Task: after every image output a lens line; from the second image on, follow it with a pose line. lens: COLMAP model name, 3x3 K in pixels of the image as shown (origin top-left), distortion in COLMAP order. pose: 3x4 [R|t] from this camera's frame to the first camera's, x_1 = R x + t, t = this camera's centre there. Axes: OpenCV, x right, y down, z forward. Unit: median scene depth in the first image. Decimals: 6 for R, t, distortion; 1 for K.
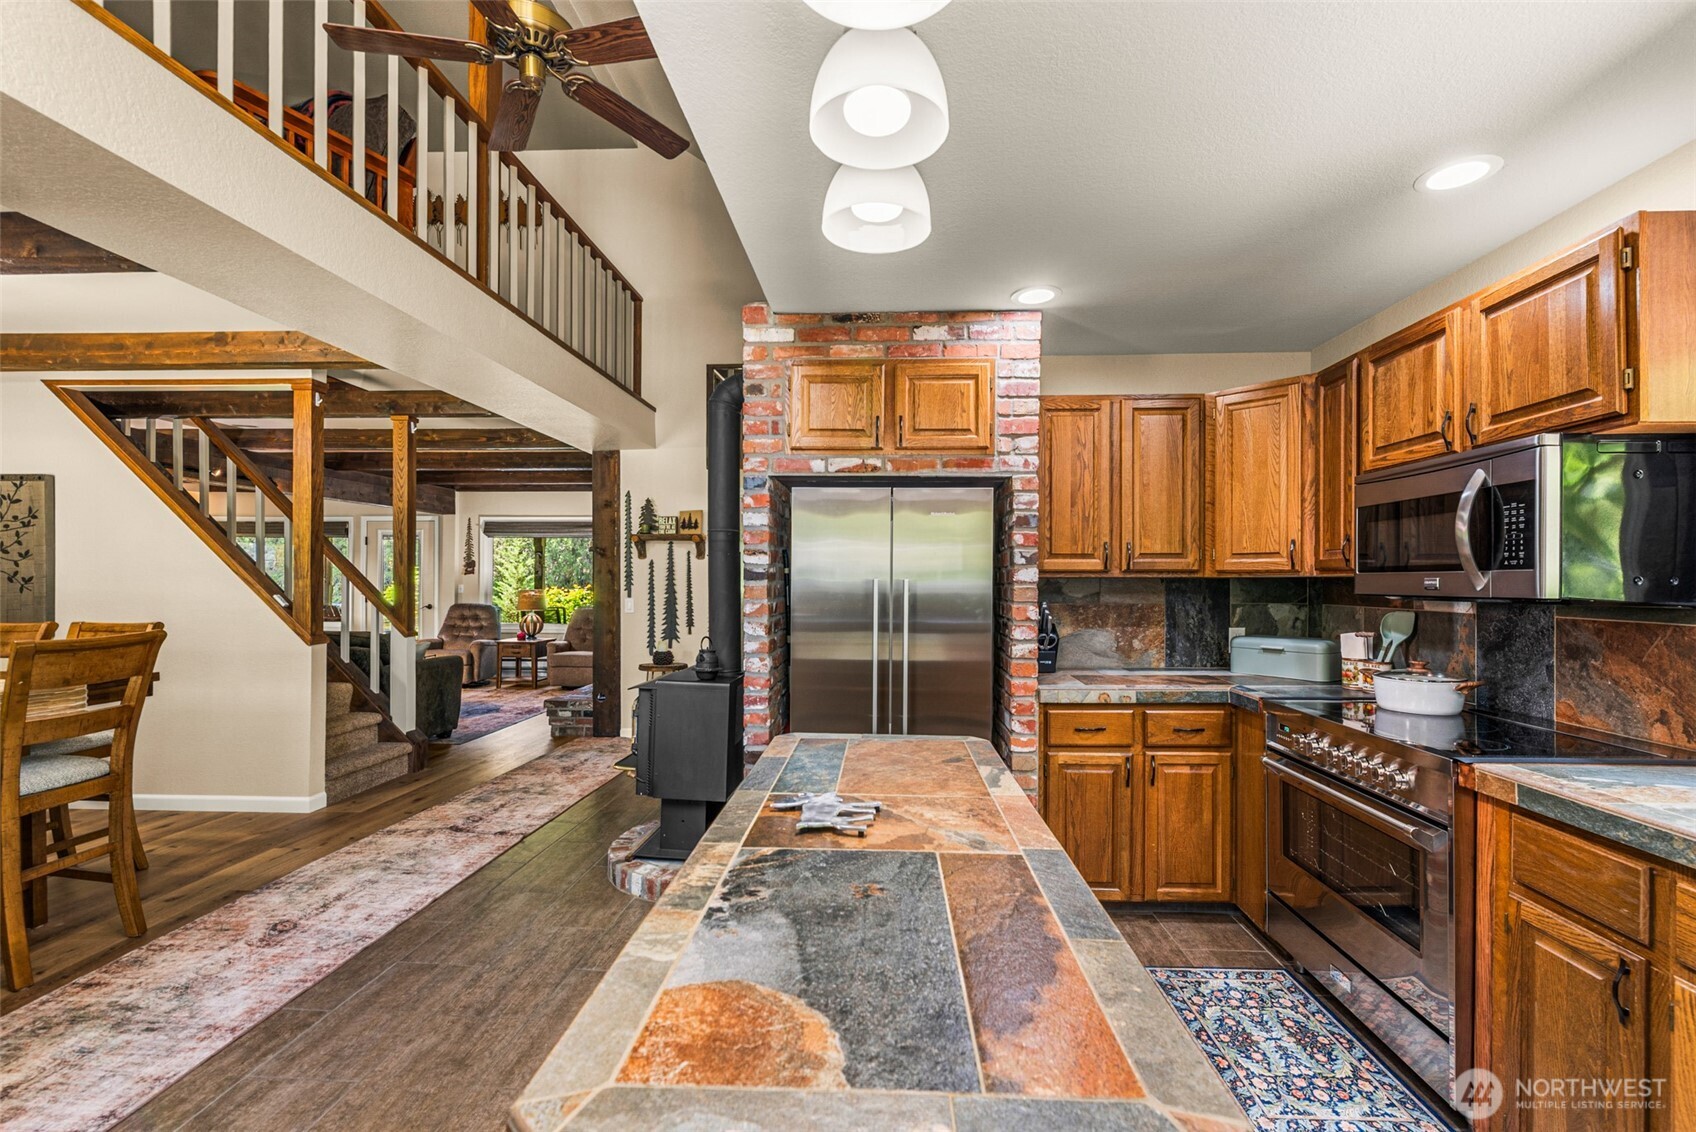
lens RADIAL K [[745.8, 0, 863.1], [0, 745.8, 579.6], [0, 0, 1]] dist [-0.000748, 0.000025]
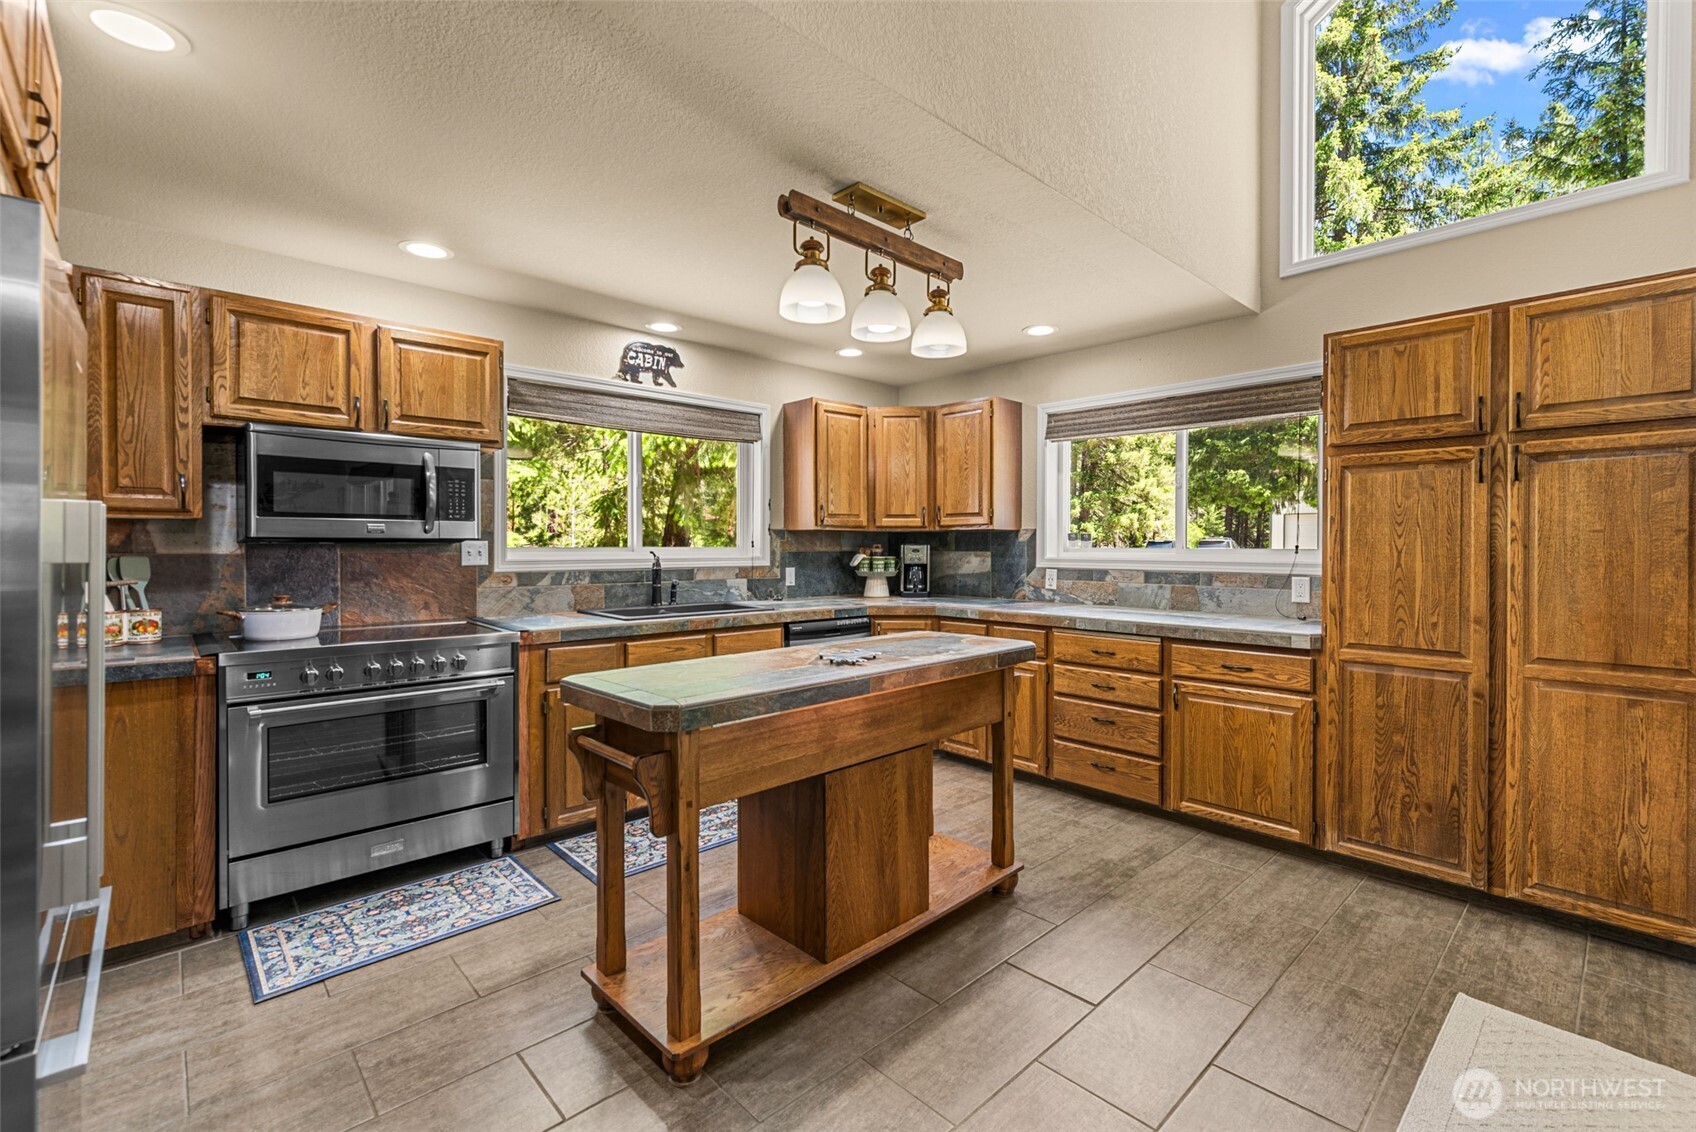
lens RADIAL K [[745.8, 0, 849.9], [0, 745.8, 552.6], [0, 0, 1]] dist [-0.000748, 0.000025]
pose [[-0.713863, -0.013605, 0.700153, -0.802334], [-0.007872, 0.999904, 0.011403, 0.027488], [-0.700241, 0.002629, -0.713902, 1.412248]]
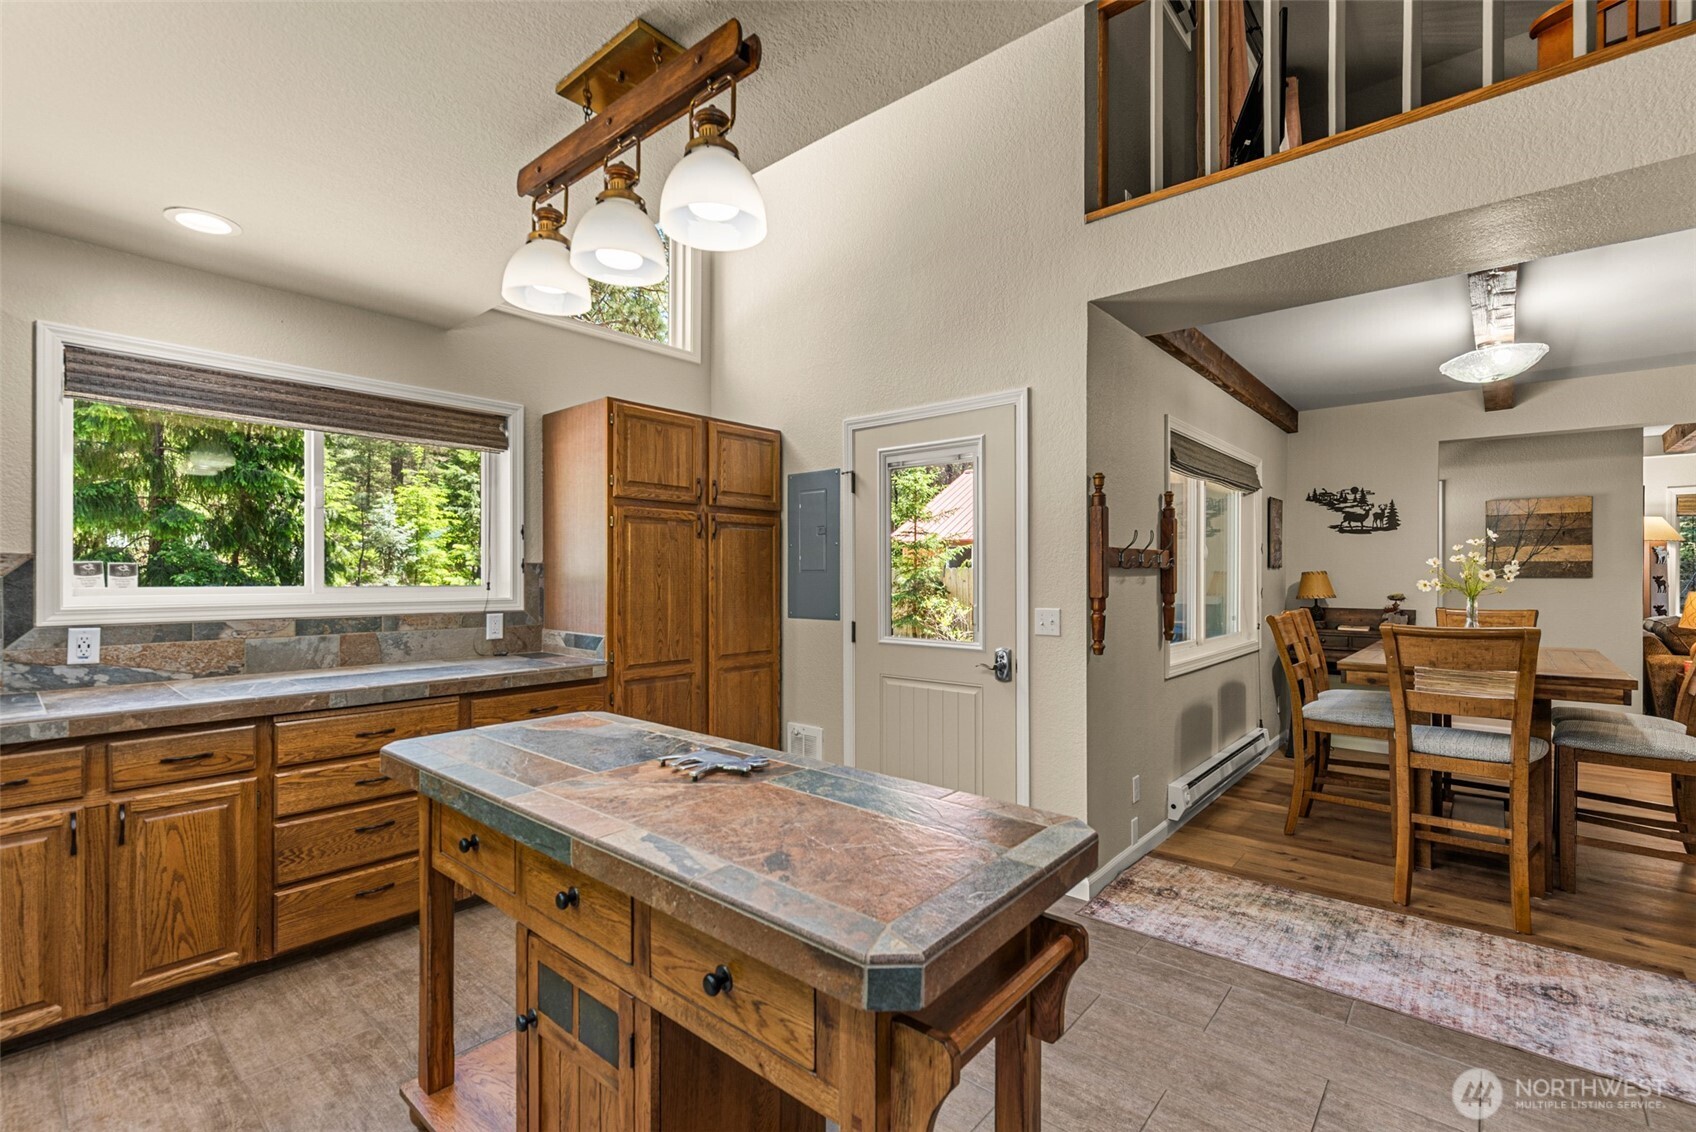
lens RADIAL K [[745.8, 0, 852.1], [0, 745.8, 580.1], [0, 0, 1]] dist [-0.000748, 0.000025]
pose [[-0.617983, -0.000920, -0.786191, 0.463885], [-0.003894, 0.999991, 0.001891, 0.011569], [0.786182, 0.004230, -0.617981, 1.176945]]
